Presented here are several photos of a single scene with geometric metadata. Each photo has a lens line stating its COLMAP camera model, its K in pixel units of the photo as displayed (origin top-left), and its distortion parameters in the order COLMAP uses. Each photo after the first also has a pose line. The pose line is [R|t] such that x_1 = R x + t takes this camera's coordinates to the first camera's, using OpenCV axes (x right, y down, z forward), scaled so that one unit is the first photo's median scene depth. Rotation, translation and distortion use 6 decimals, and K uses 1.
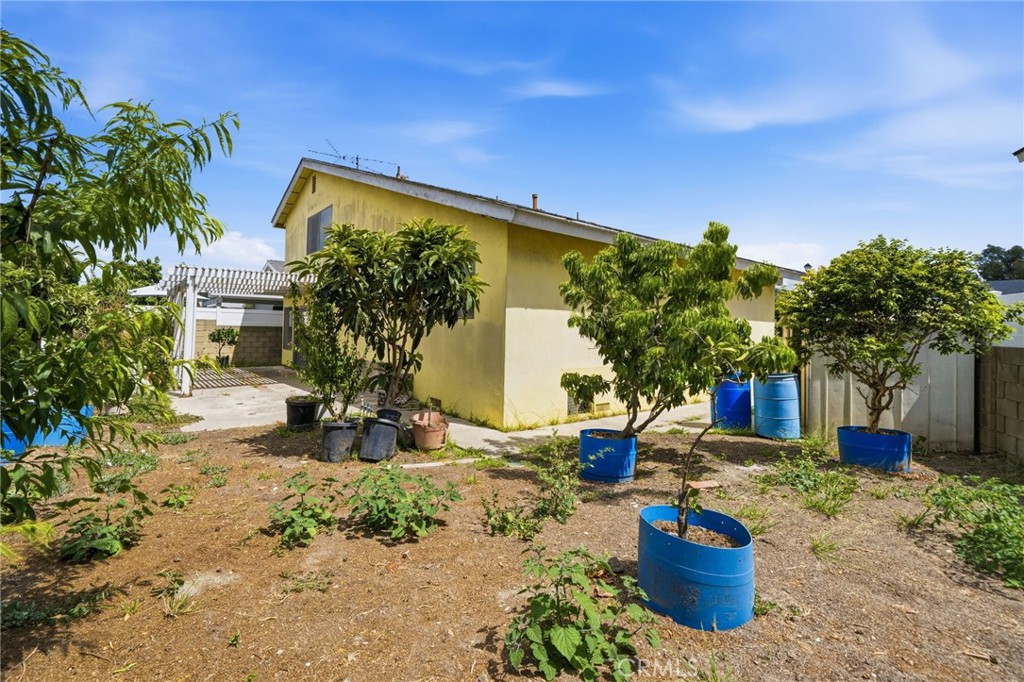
lens RADIAL K [[469.1, 0, 512.0], [0, 469.1, 341.0], [0, 0, 1]] dist [-0.000264, -0.000010]
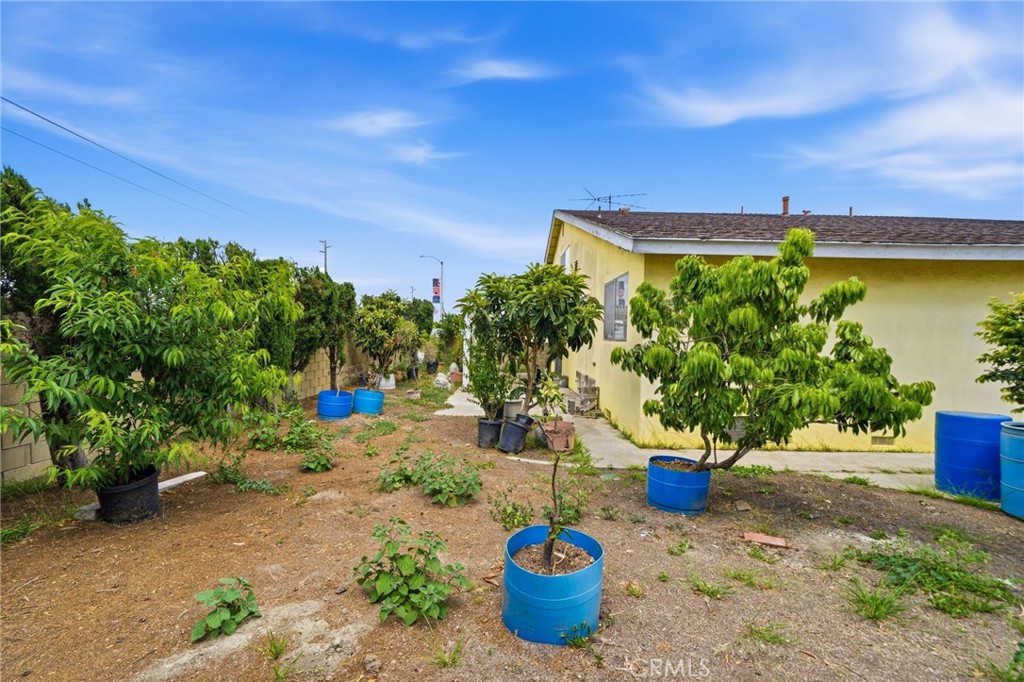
lens RADIAL K [[427.4, 0, 512.0], [0, 427.4, 341.0], [0, 0, 1]] dist [0.003514, 0.000328]
pose [[0.792323, 0.013767, -0.609946, 0.576566], [-0.020248, 0.999788, -0.003737, -0.072361], [0.609766, 0.015311, 0.792434, 0.042100]]
